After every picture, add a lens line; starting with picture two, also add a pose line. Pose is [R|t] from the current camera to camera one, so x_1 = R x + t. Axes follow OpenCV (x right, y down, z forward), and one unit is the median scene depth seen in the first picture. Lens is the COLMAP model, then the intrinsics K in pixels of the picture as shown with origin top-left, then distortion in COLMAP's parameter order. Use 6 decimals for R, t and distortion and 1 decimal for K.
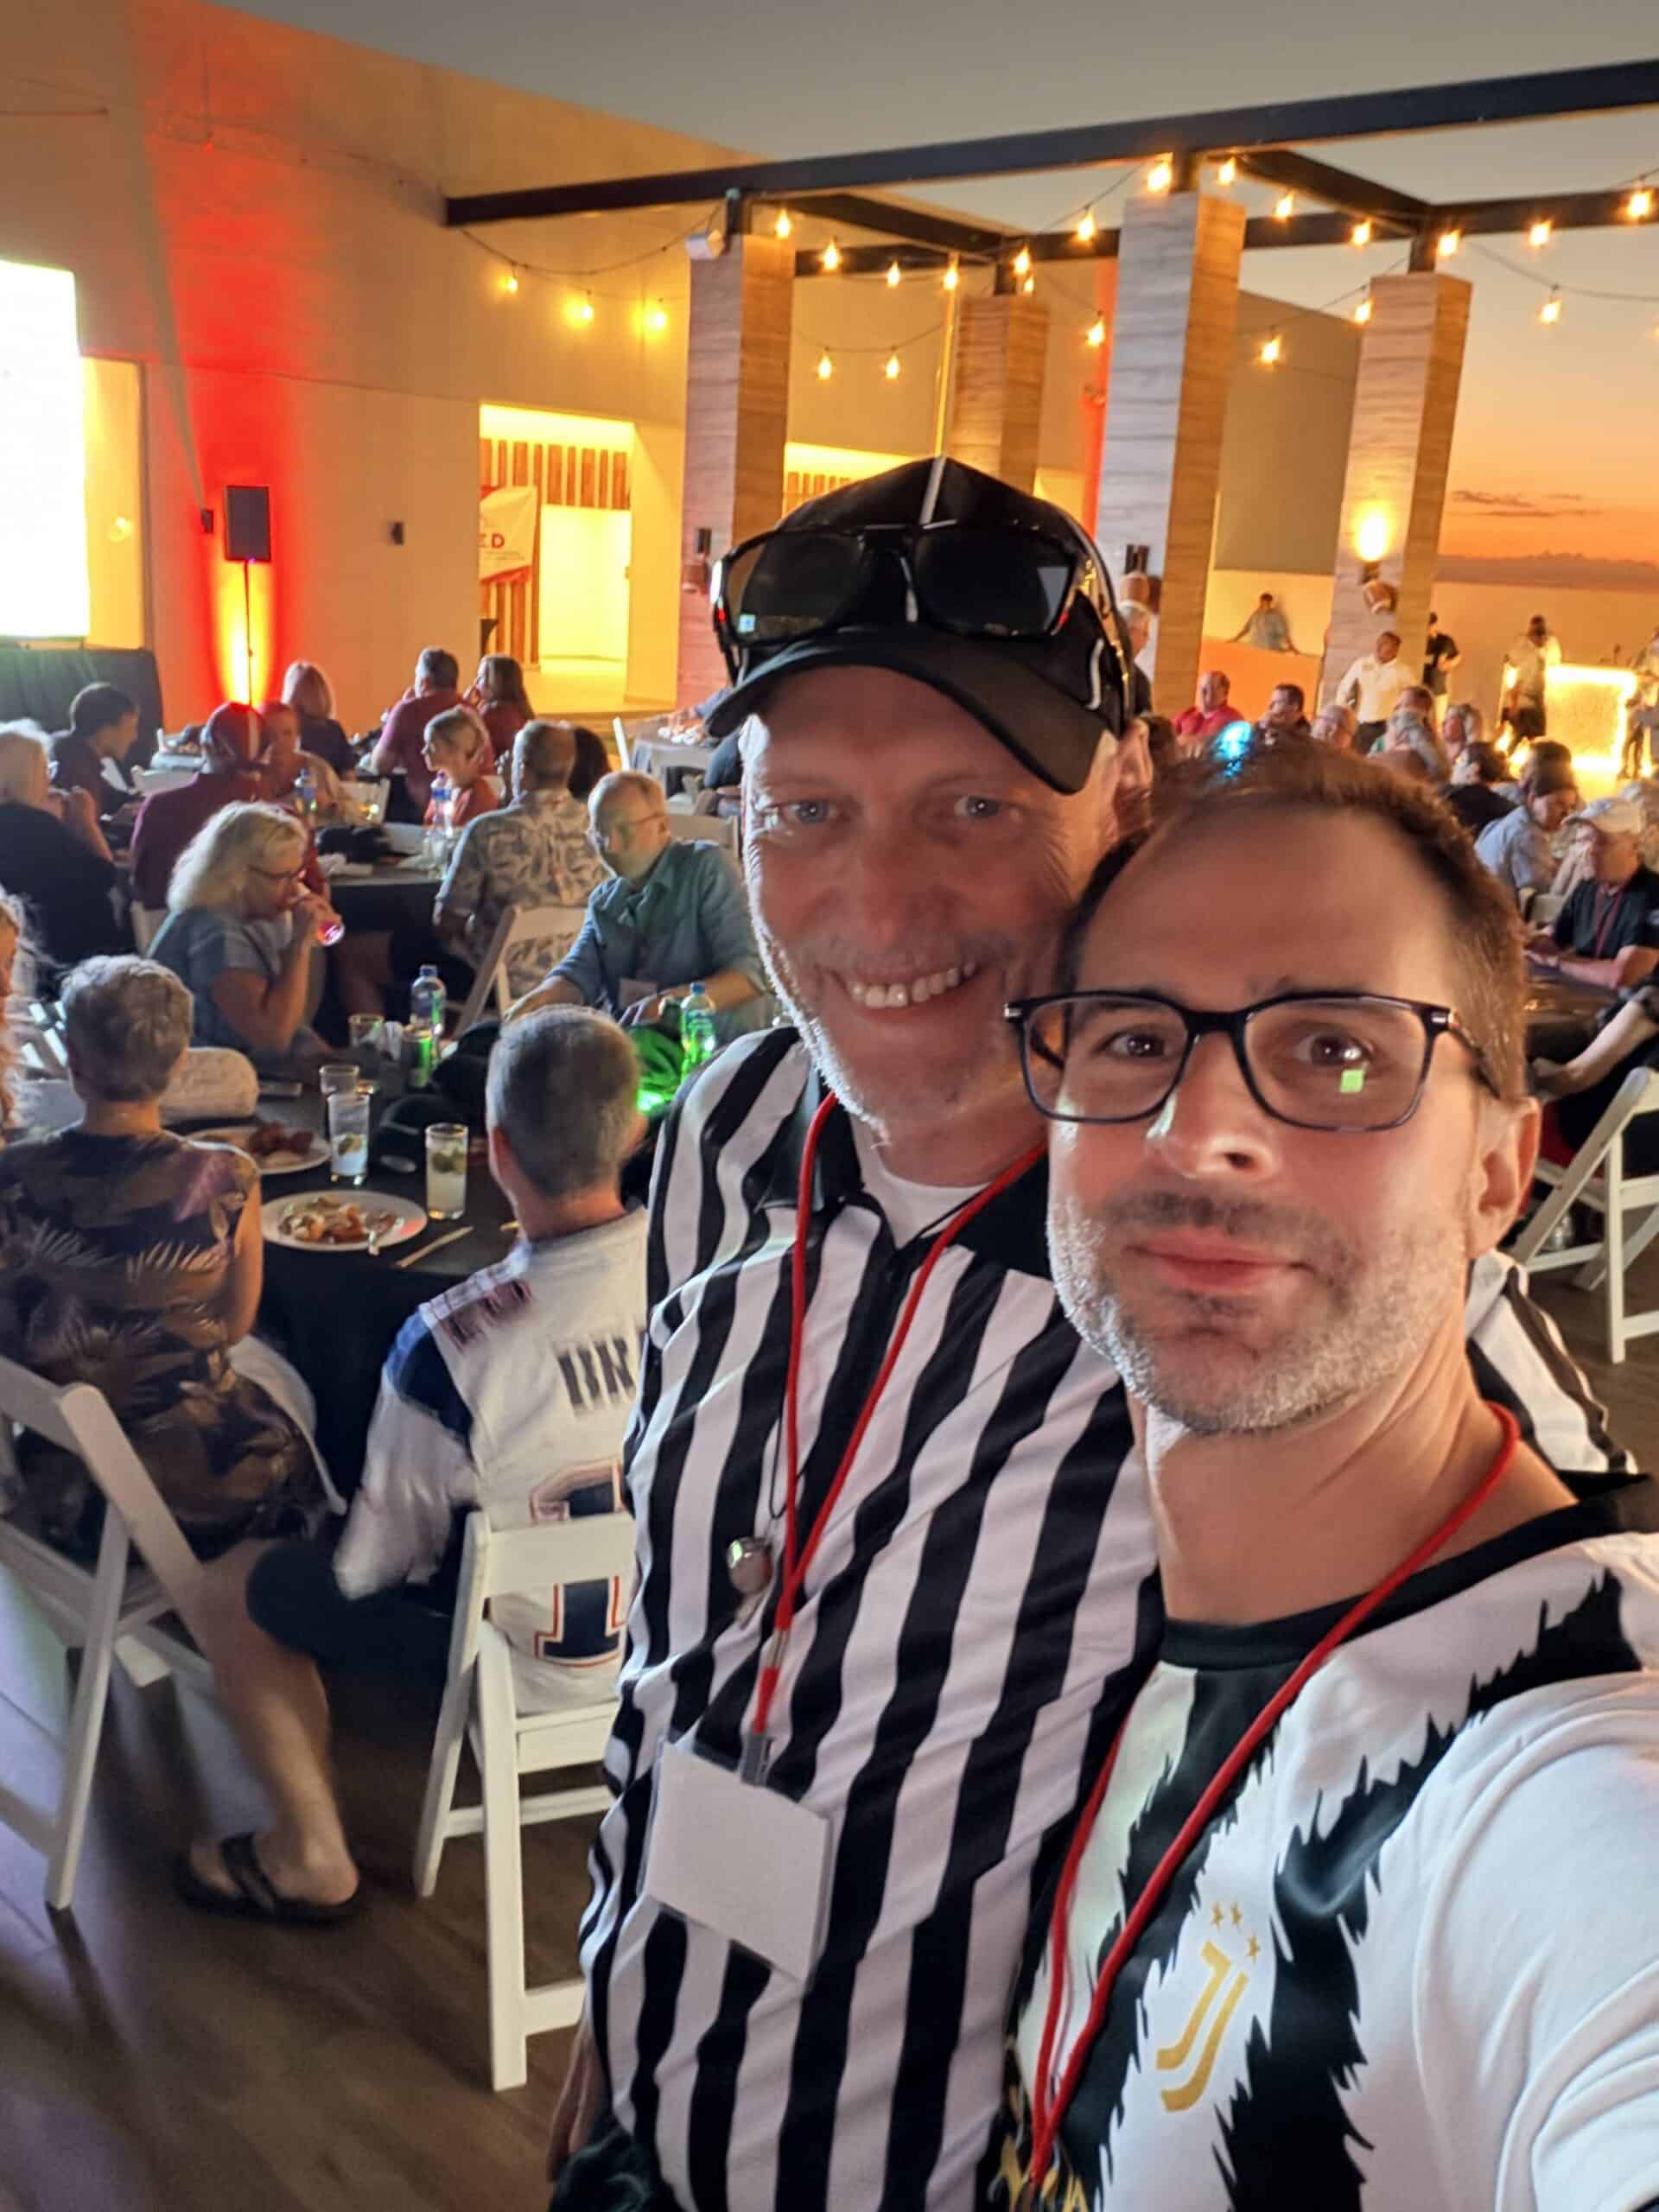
lens RADIAL K [[1959.7, 0, 831.6], [0, 1959.7, 1034.4], [0, 0, 1]] dist [0.064422, -0.008275]
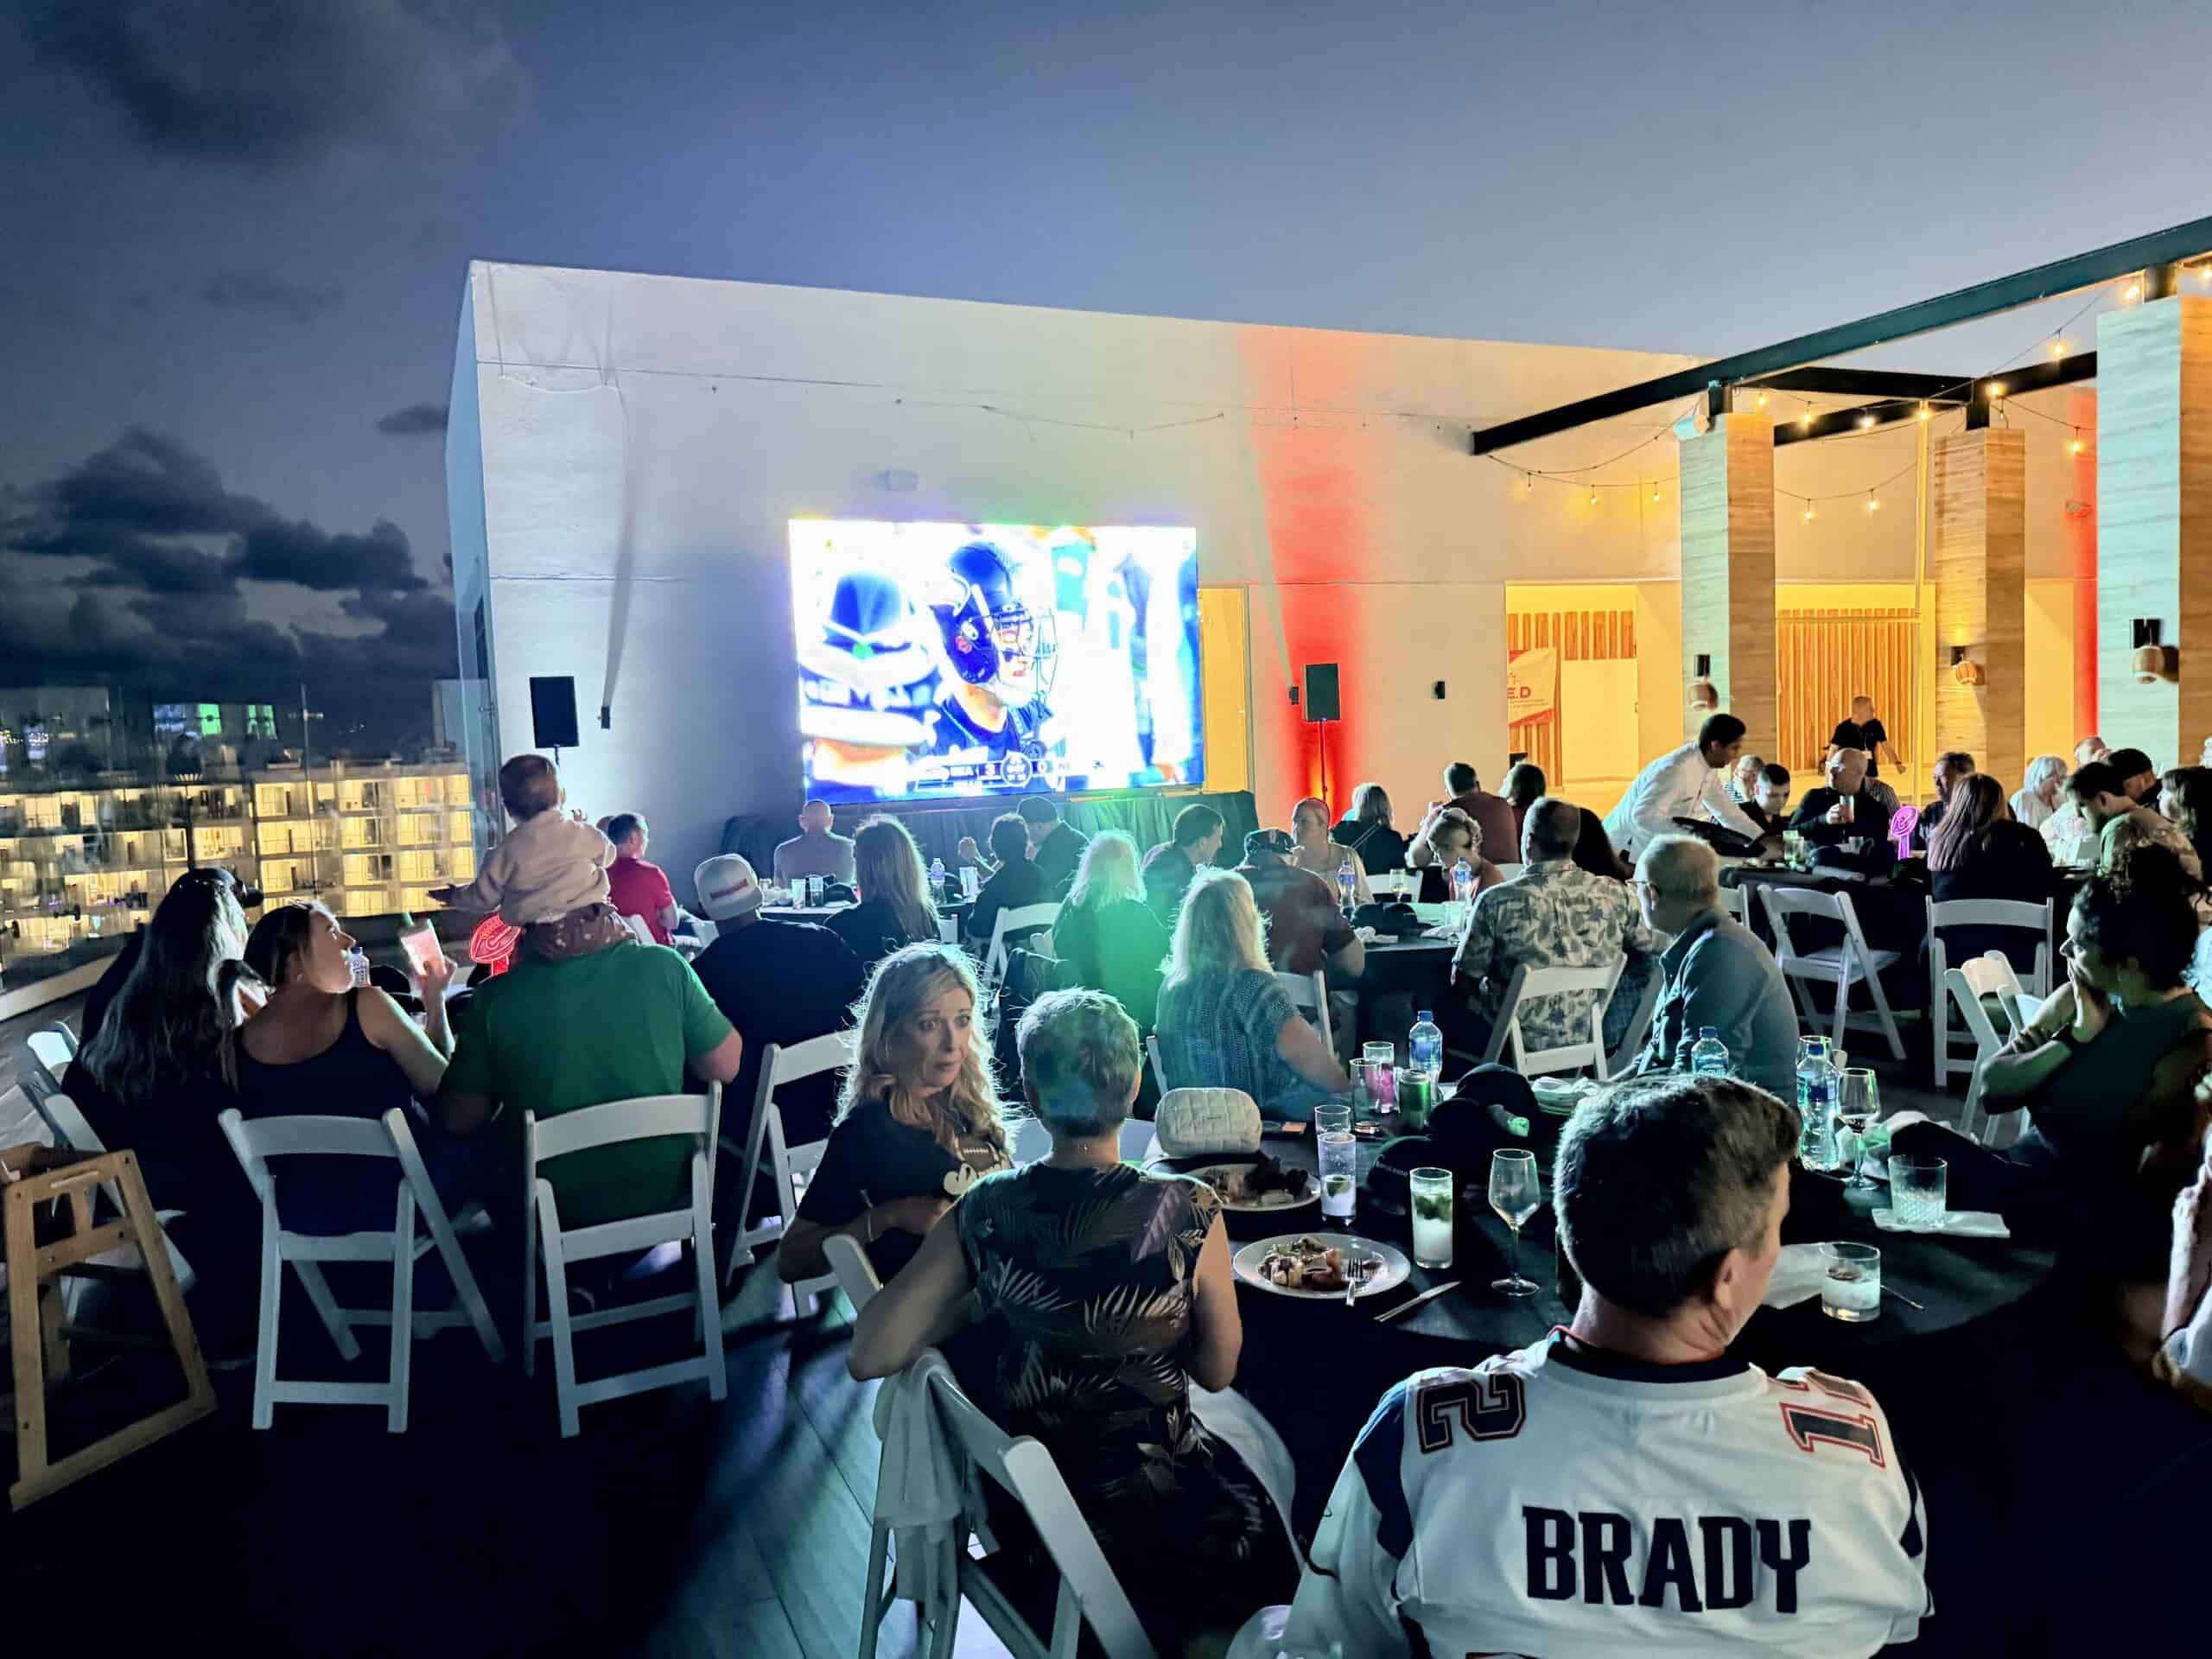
lens RADIAL K [[1569.2, 0, 1114.7], [0, 1569.2, 814.3], [0, 0, 1]] dist [0.074507, -0.126709]
pose [[0.908676, -0.066625, -0.412151, -0.004267], [-0.007903, 0.984263, -0.176534, 0.007338], [0.417426, 0.163670, 0.893850, 0.116968]]
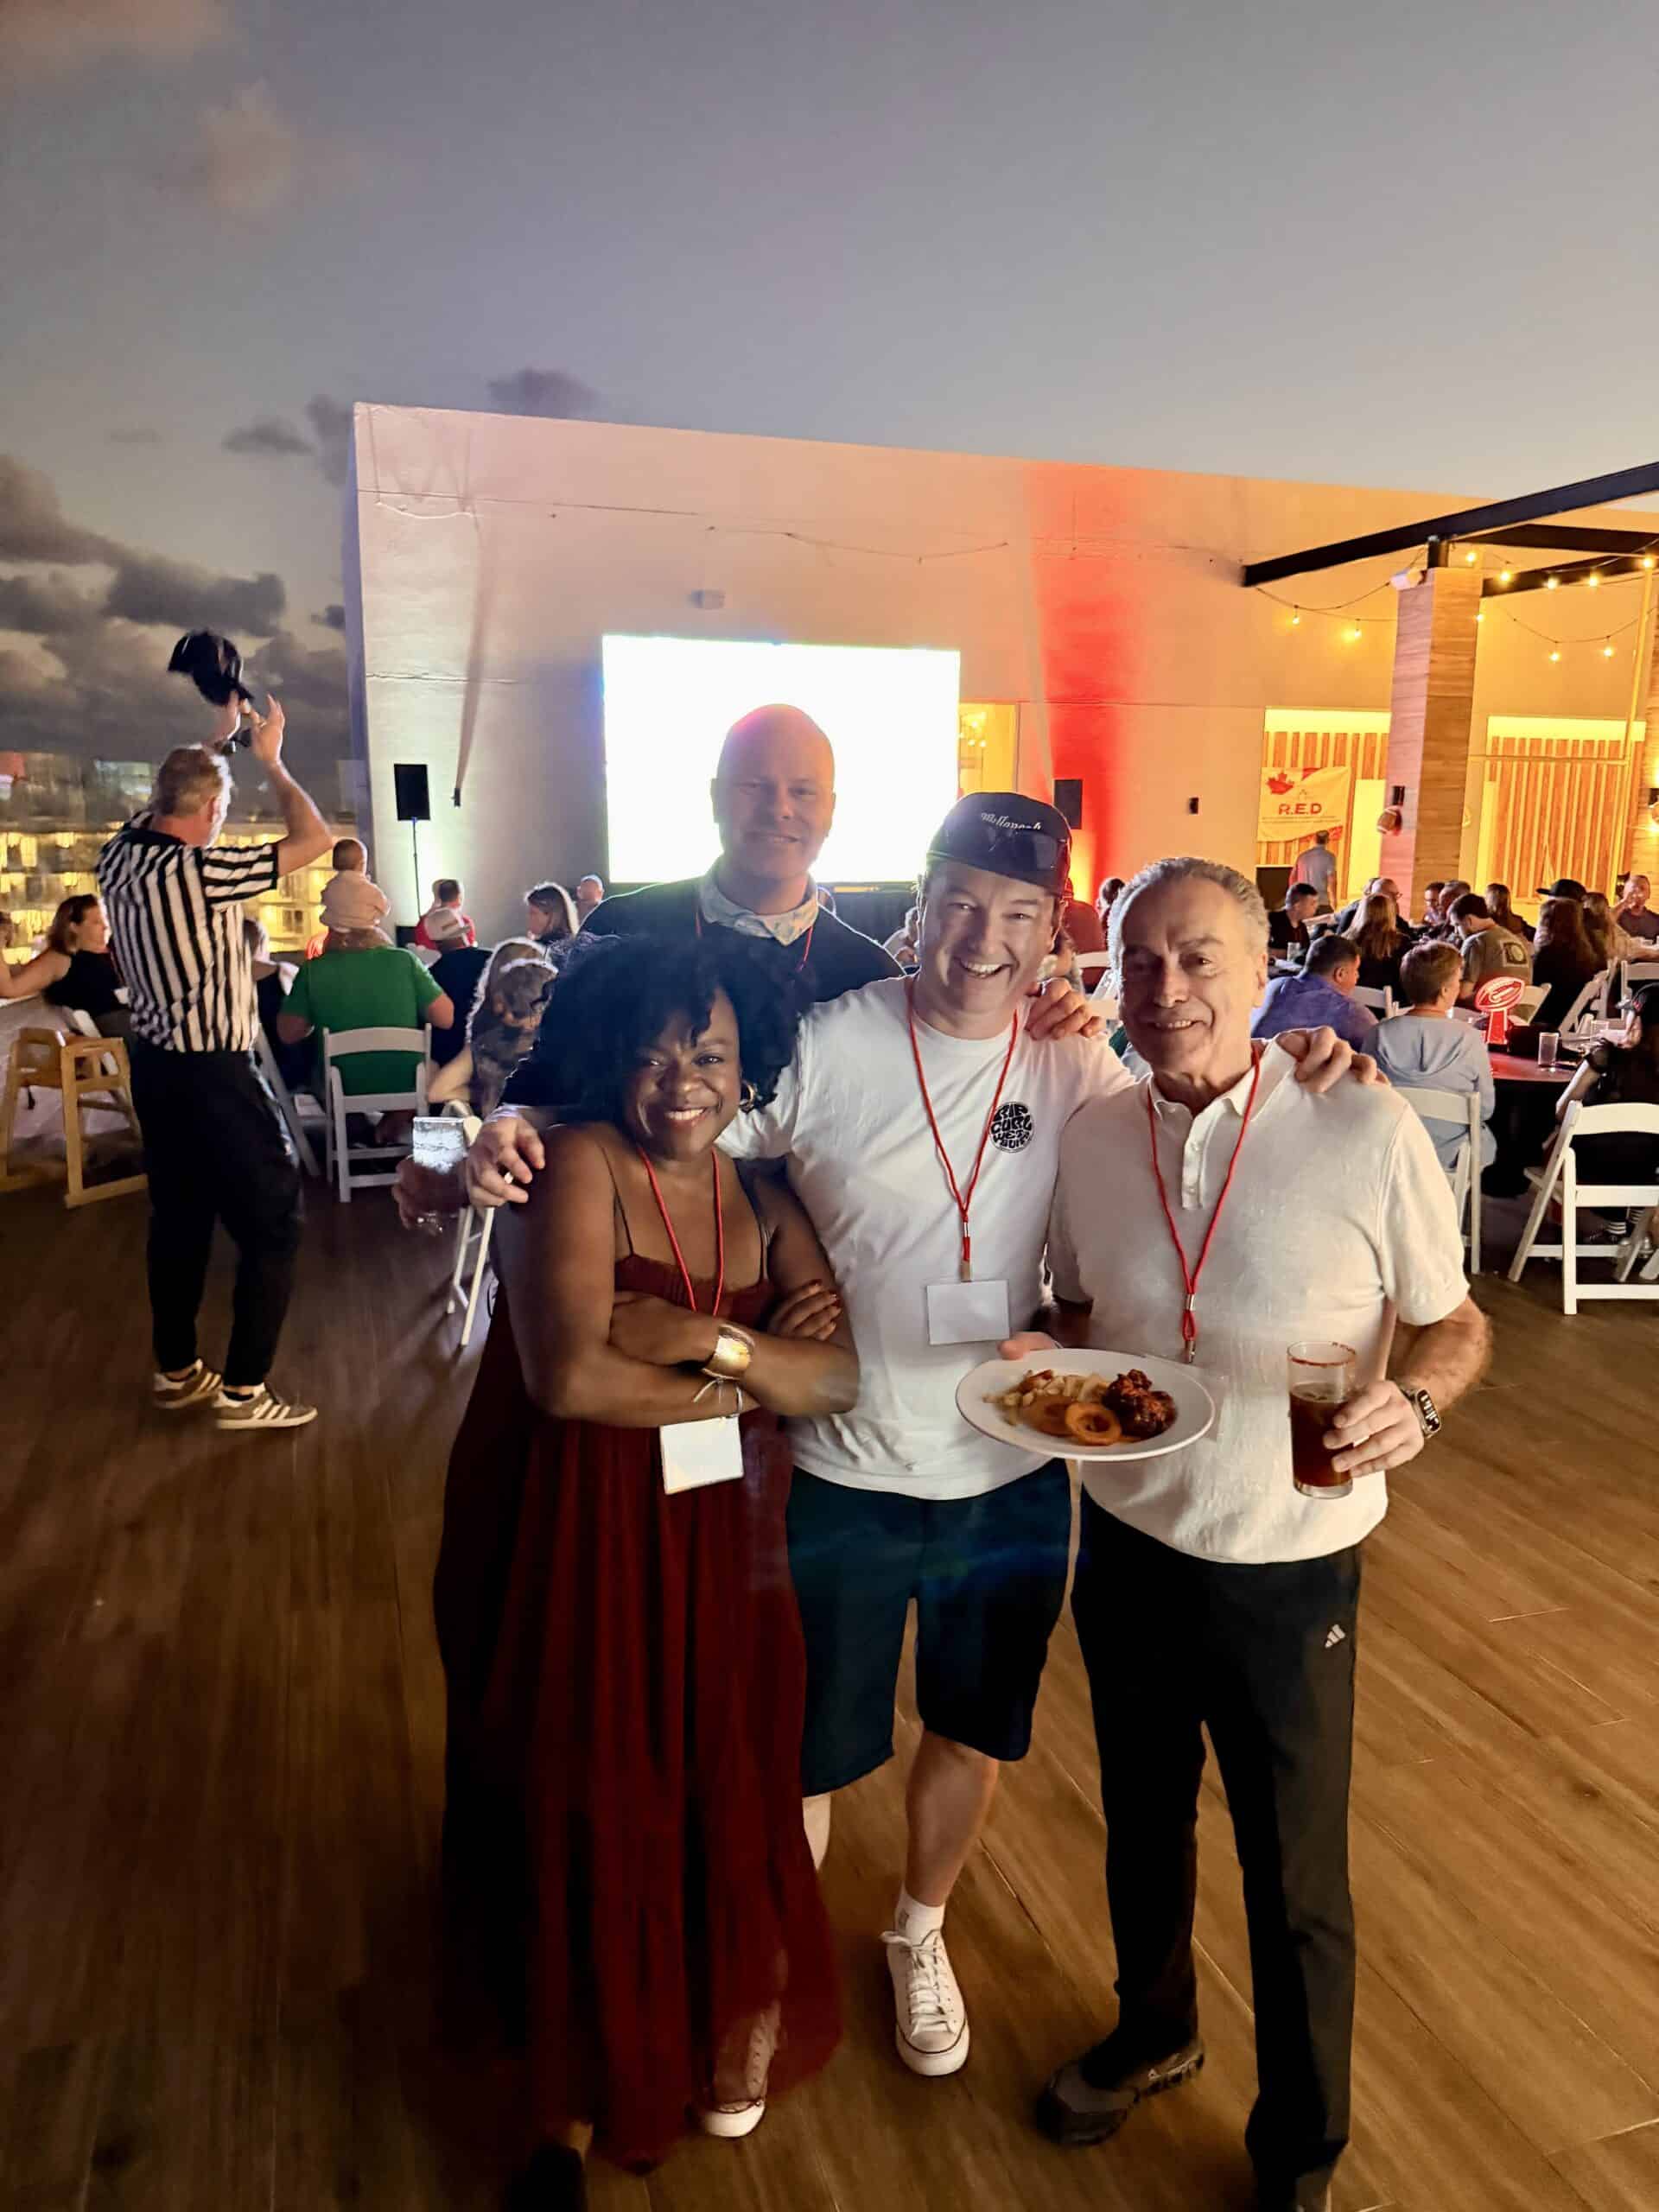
lens RADIAL K [[1557.1, 0, 829.5], [0, 1557.1, 1106.0], [0, 0, 1]] dist [0.005263, -0.001169]
pose [[0.862563, 0.046317, -0.503825, 0.439910], [-0.079033, 0.995911, -0.043752, 0.094874], [0.499739, 0.077558, 0.862697, -0.216467]]
